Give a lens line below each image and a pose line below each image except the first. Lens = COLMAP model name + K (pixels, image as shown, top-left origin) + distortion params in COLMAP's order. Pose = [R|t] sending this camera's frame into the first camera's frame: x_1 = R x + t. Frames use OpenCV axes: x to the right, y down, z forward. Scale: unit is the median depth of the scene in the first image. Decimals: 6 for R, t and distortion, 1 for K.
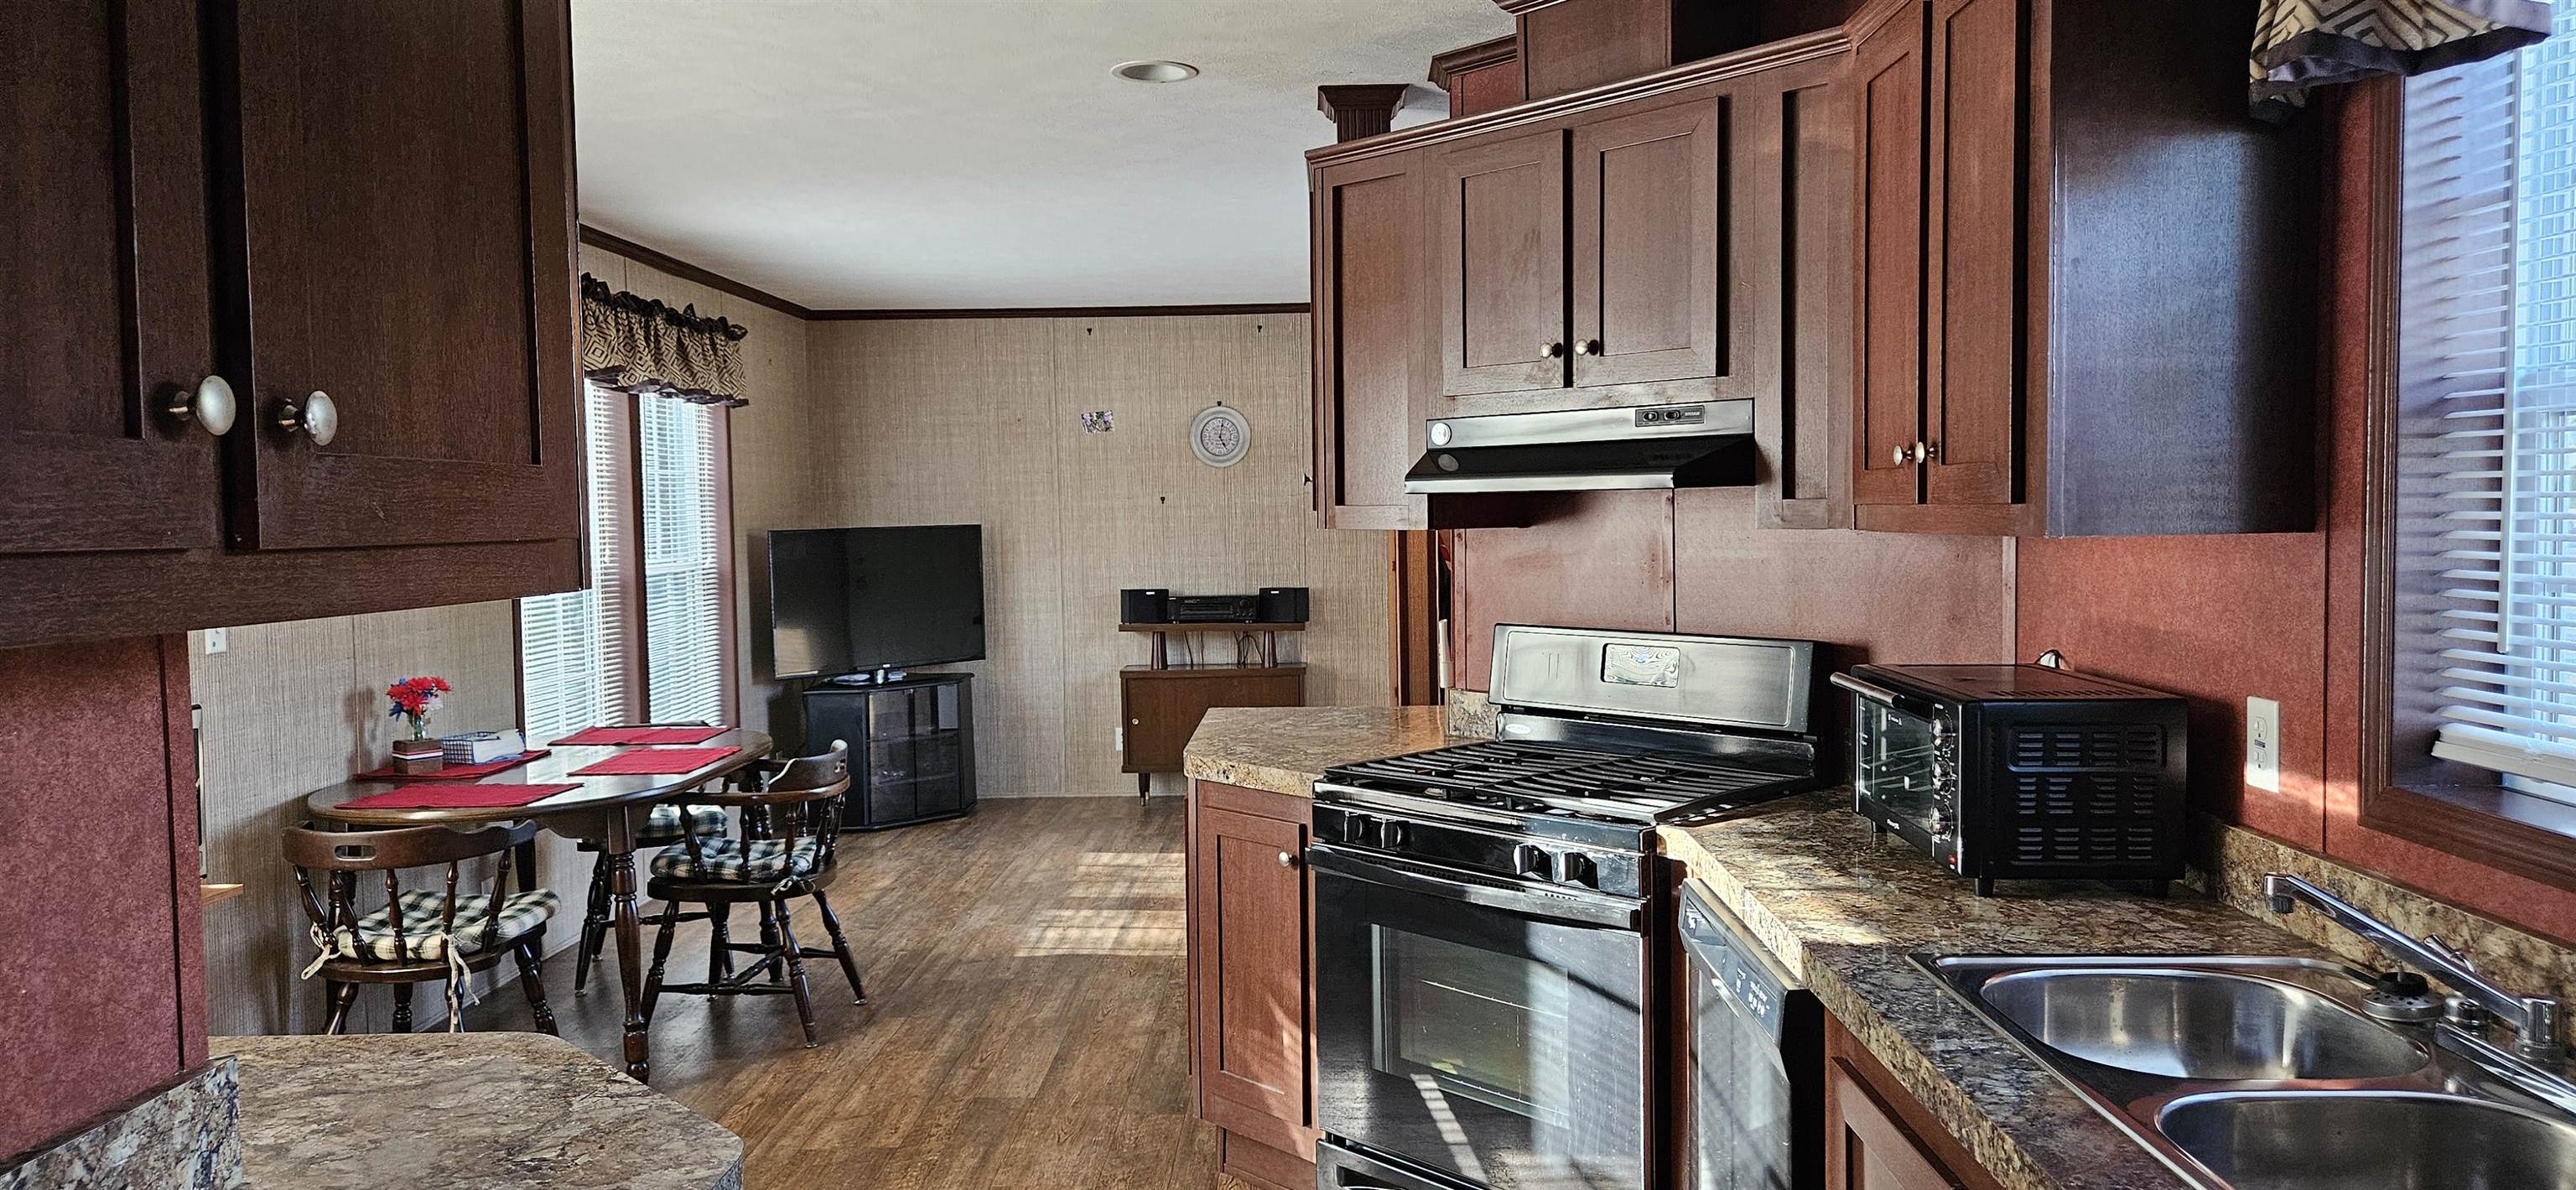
lens RADIAL K [[1725.7, 0, 1288.0], [0, 1725.7, 595.0], [0, 0, 1]] dist [0.093185, -0.080474]
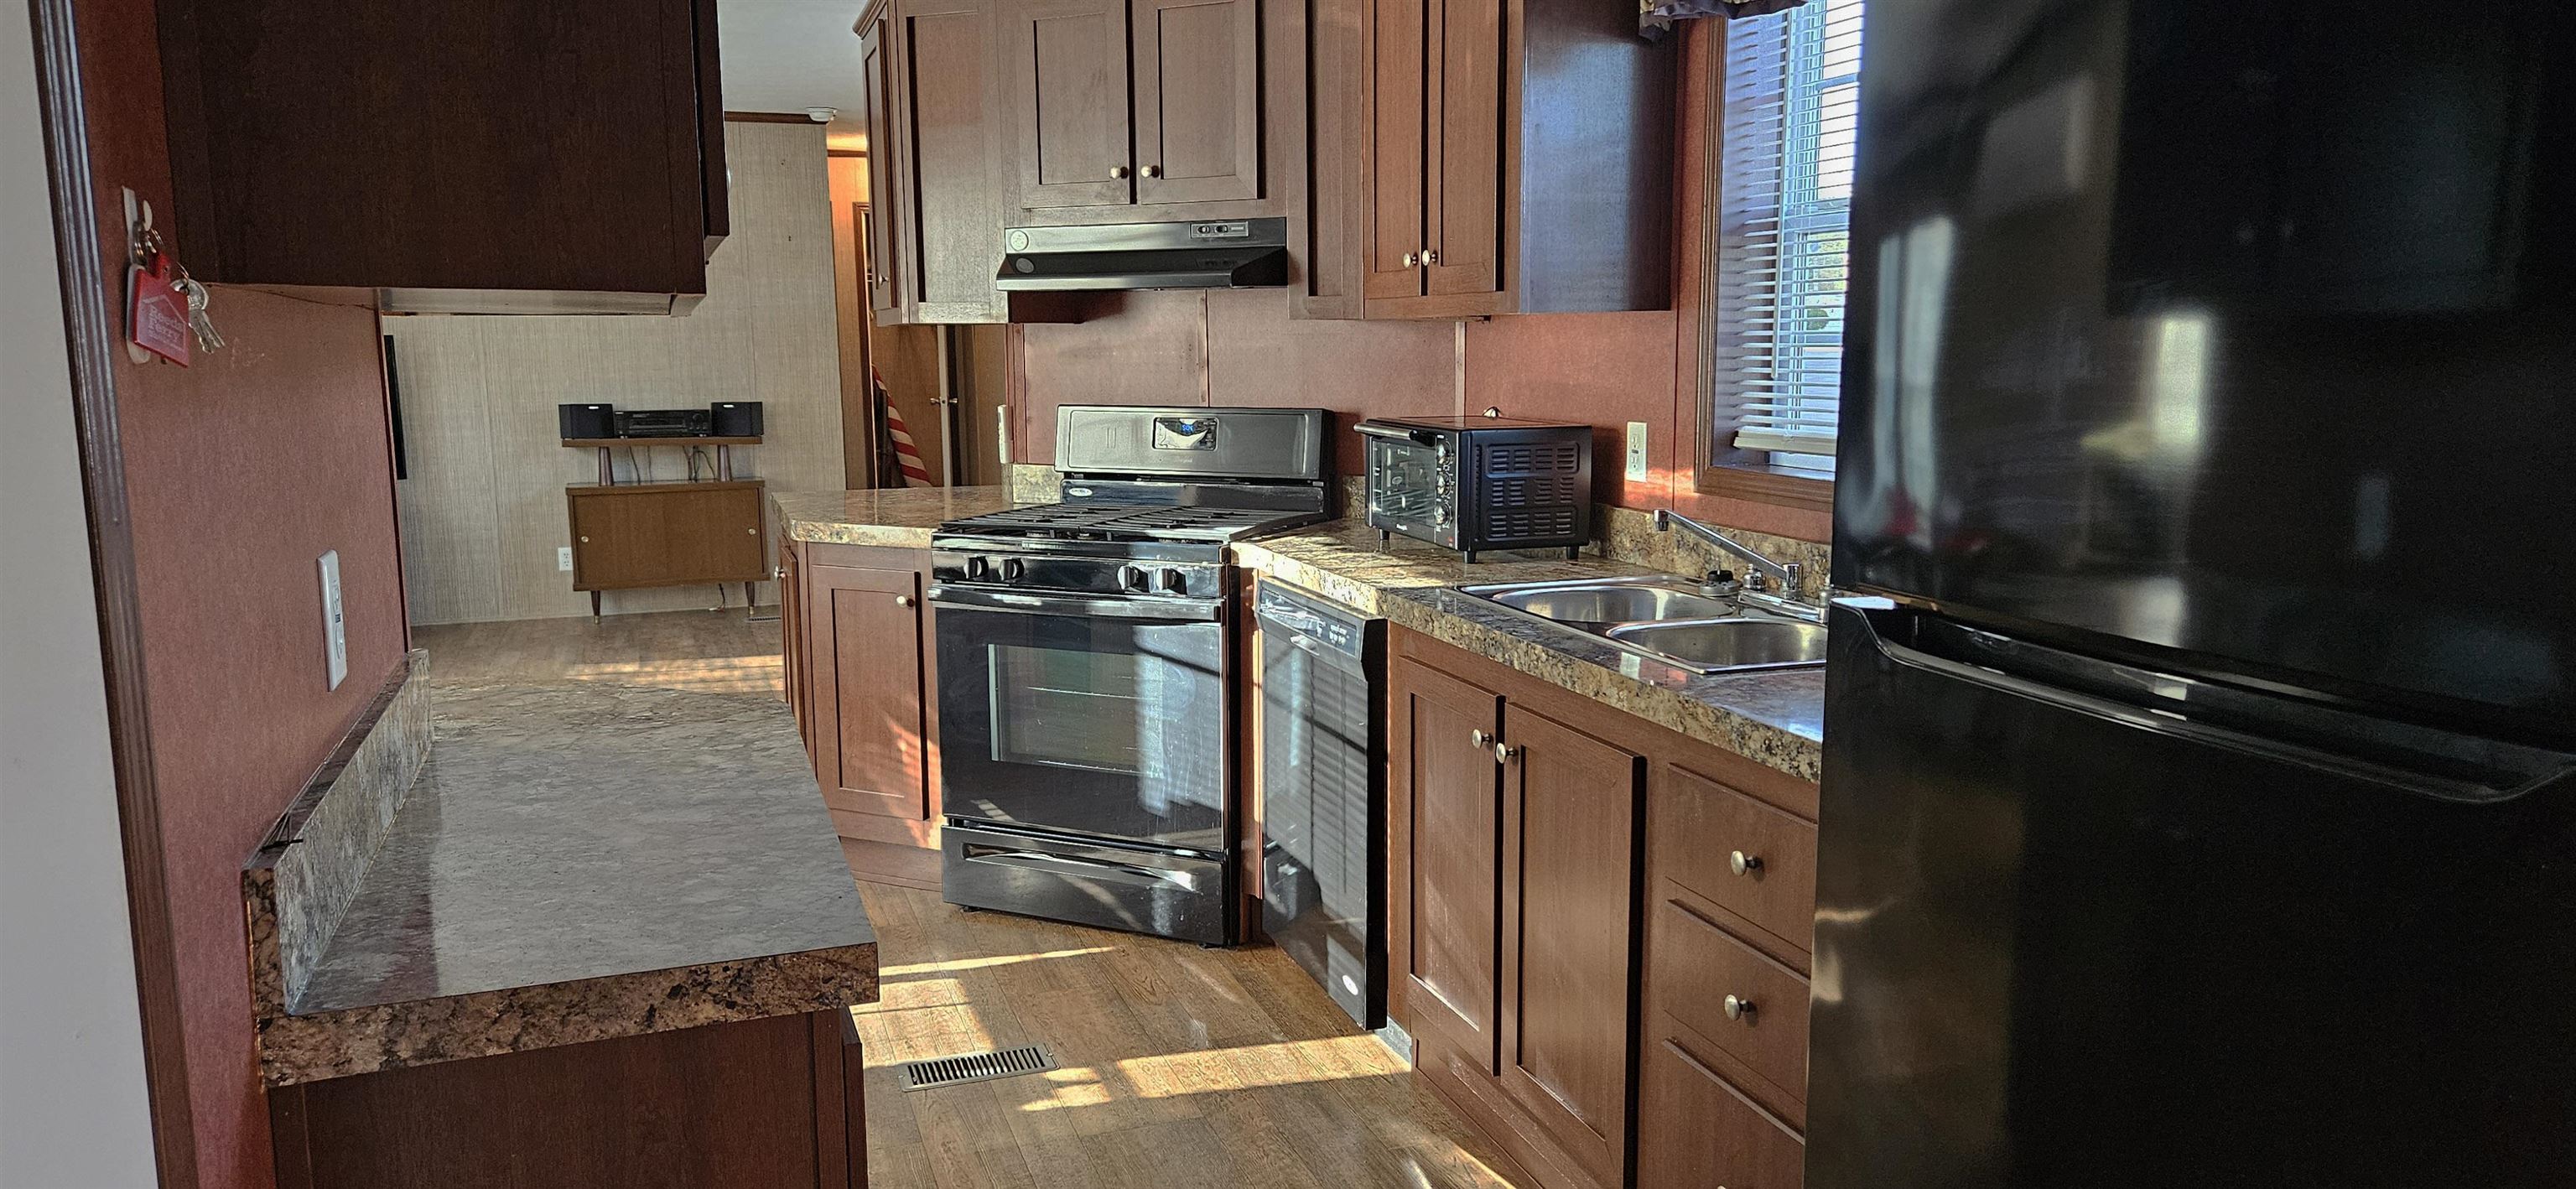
lens RADIAL K [[1783.7, 0, 1263.7], [0, 1783.7, 607.5], [0, 0, 1]] dist [0.093111, -0.088332]
pose [[0.938431, -0.047932, 0.342126, -0.182857], [0.014736, 0.994981, 0.098976, 0.036921], [-0.345153, -0.087840, 0.934427, -0.225736]]
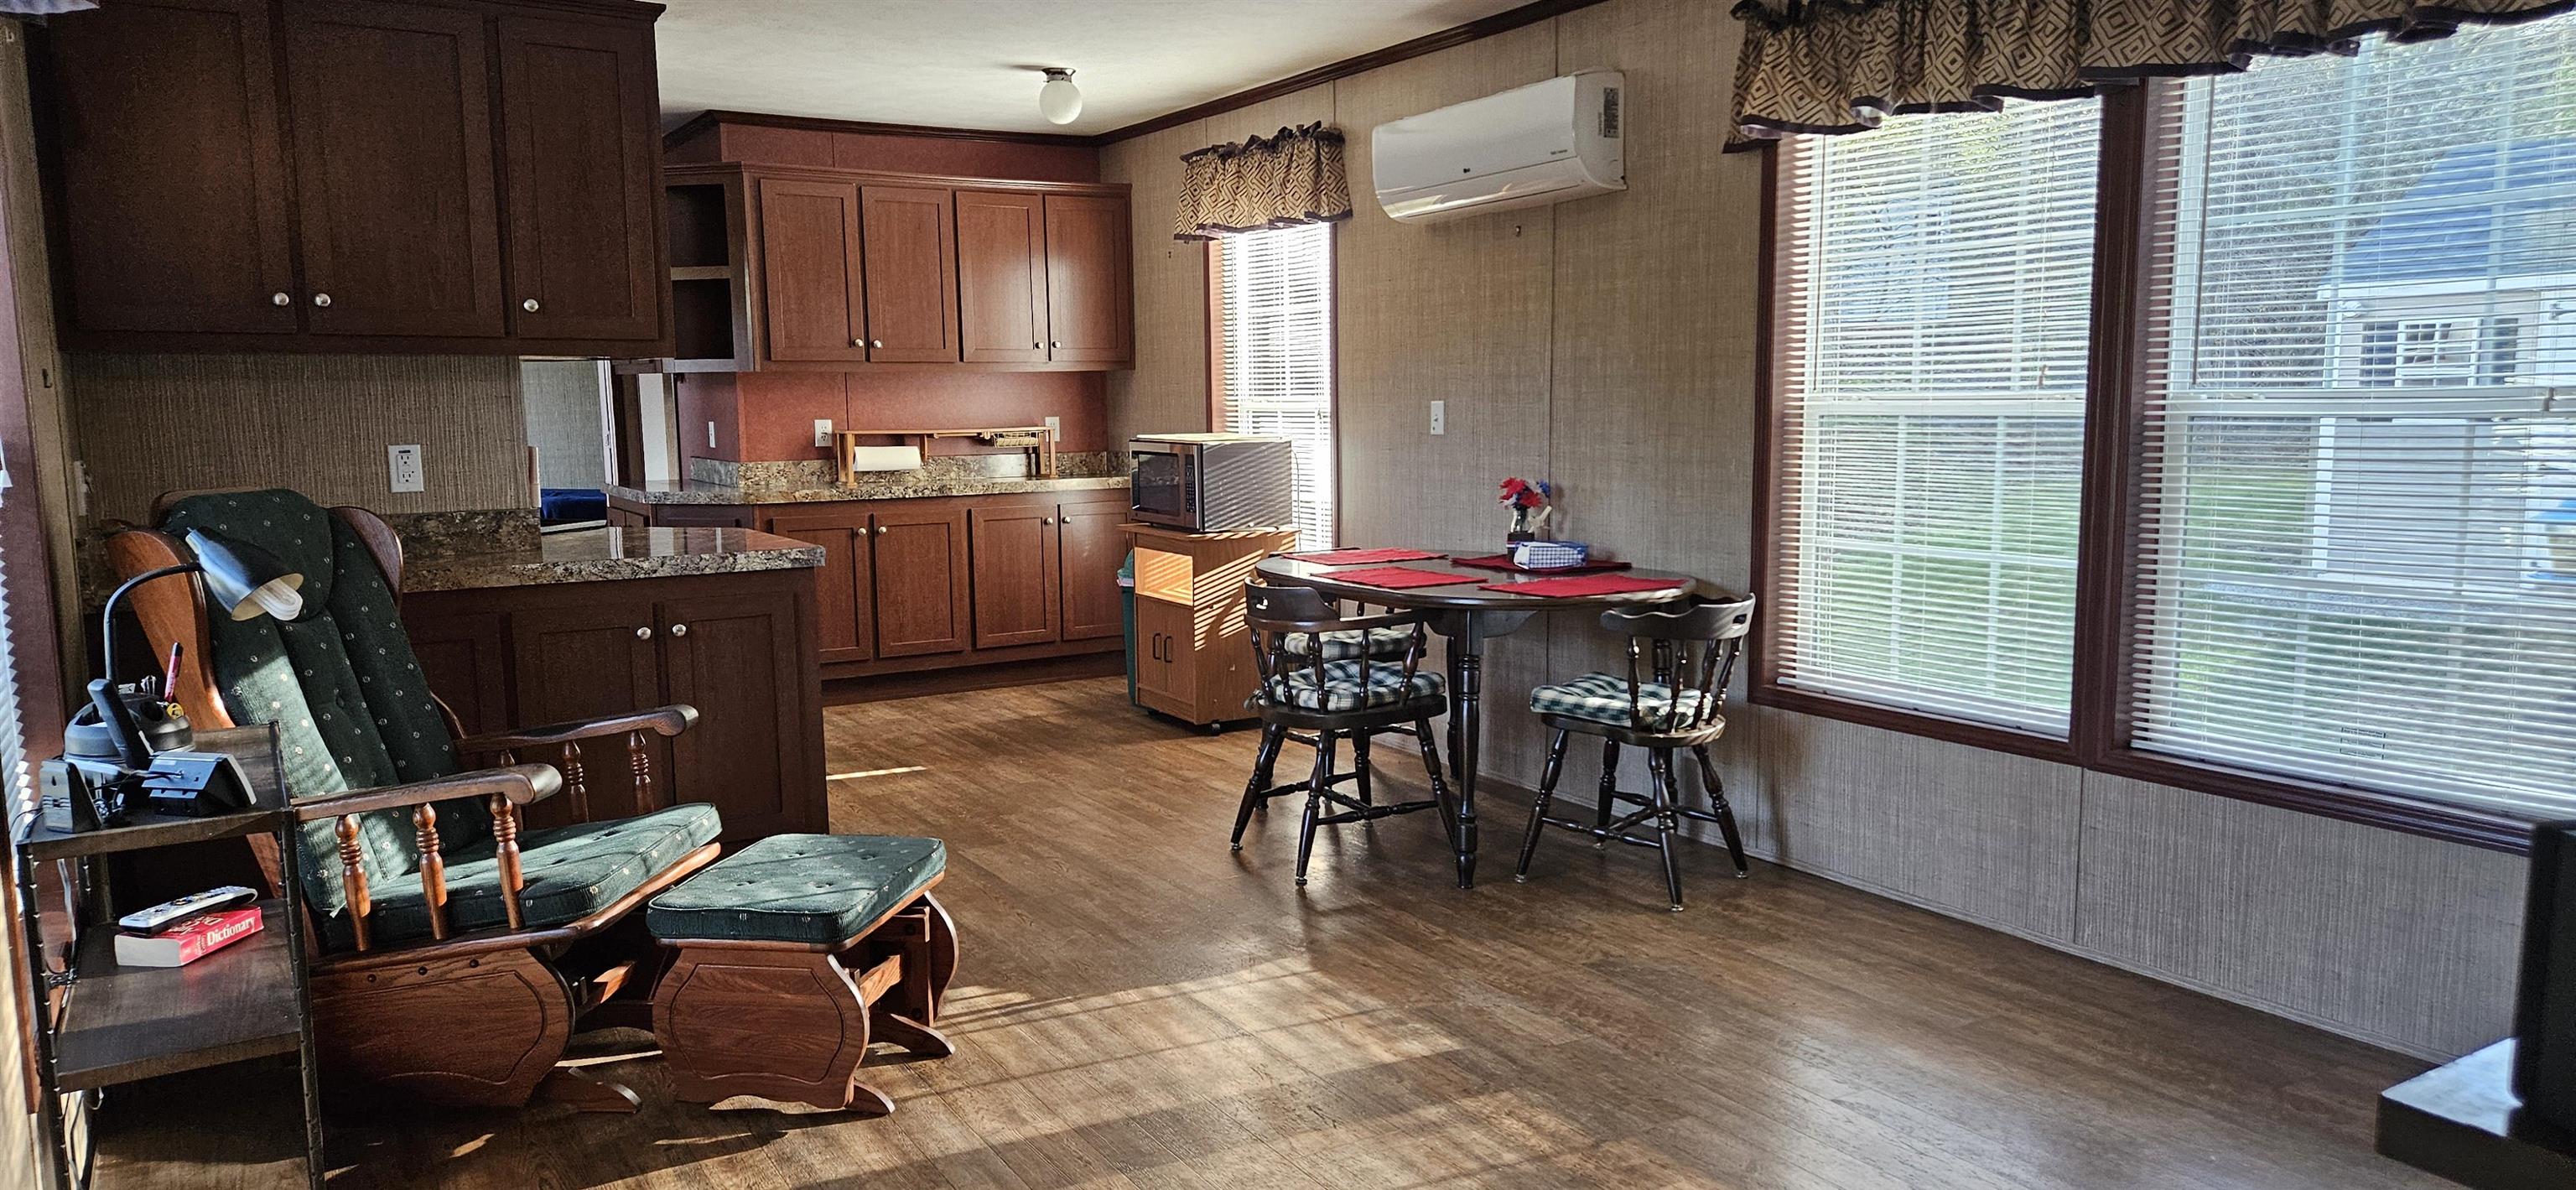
lens RADIAL K [[1725.7, 0, 1288.0], [0, 1725.7, 595.0], [0, 0, 1]] dist [0.093185, -0.080474]
pose [[-0.841261, 0.086864, -0.533605, 0.318668], [-0.004930, 0.985734, 0.168237, -0.087517], [0.540607, 0.144162, -0.828831, 2.428431]]
